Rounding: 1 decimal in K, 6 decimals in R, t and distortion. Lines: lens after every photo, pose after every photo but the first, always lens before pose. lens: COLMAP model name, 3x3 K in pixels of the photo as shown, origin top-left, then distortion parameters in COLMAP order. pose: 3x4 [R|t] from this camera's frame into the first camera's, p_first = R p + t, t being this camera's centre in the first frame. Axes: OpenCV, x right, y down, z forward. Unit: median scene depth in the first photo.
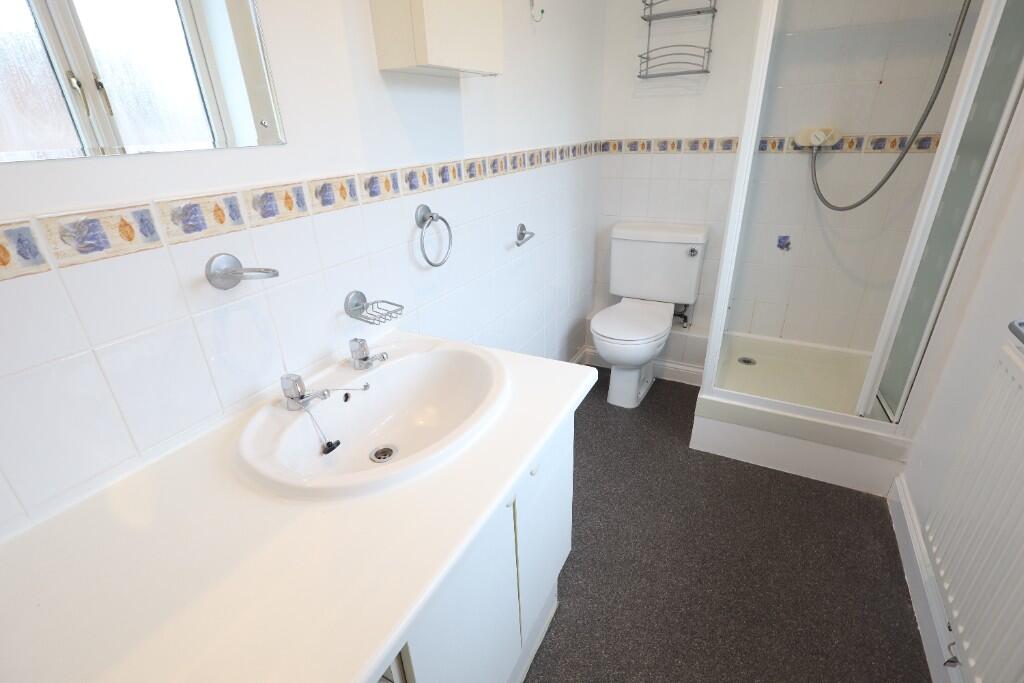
lens RADIAL K [[459.8, 0, 512.0], [0, 459.8, 341.5], [0, 0, 1]] dist [-0.000610, 0.000021]
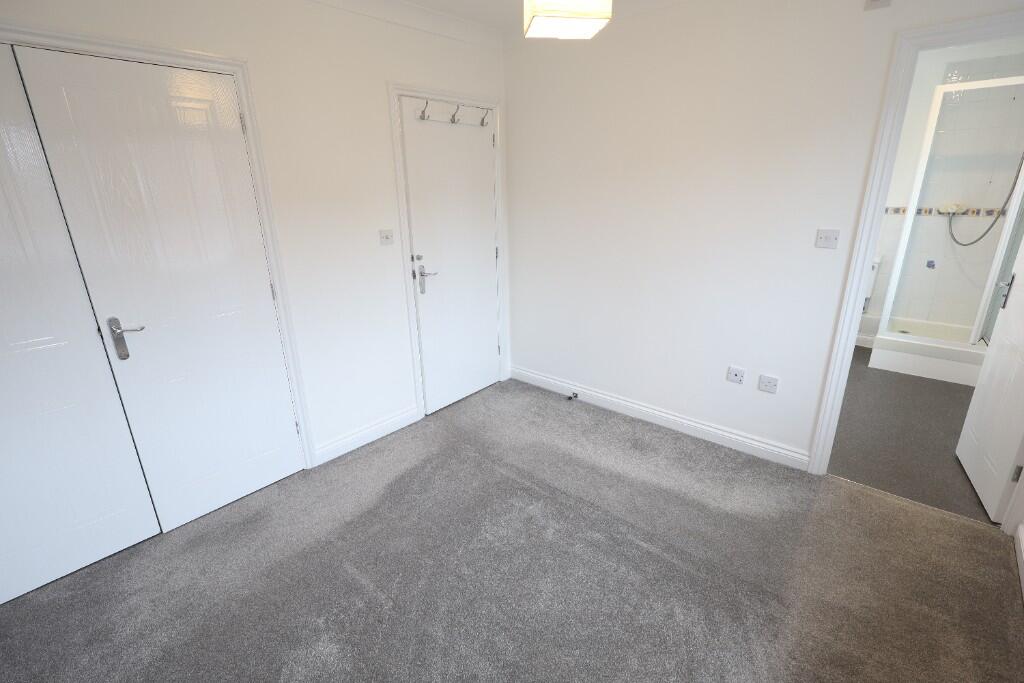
lens RADIAL K [[470.2, 0, 513.5], [0, 470.2, 350.7], [0, 0, 1]] dist [0.000013, 0.000149]
pose [[0.974448, 0.089739, -0.205907, -0.640719], [-0.109468, 0.990220, -0.086490, 0.497777], [0.196132, 0.106820, 0.974742, -1.170021]]
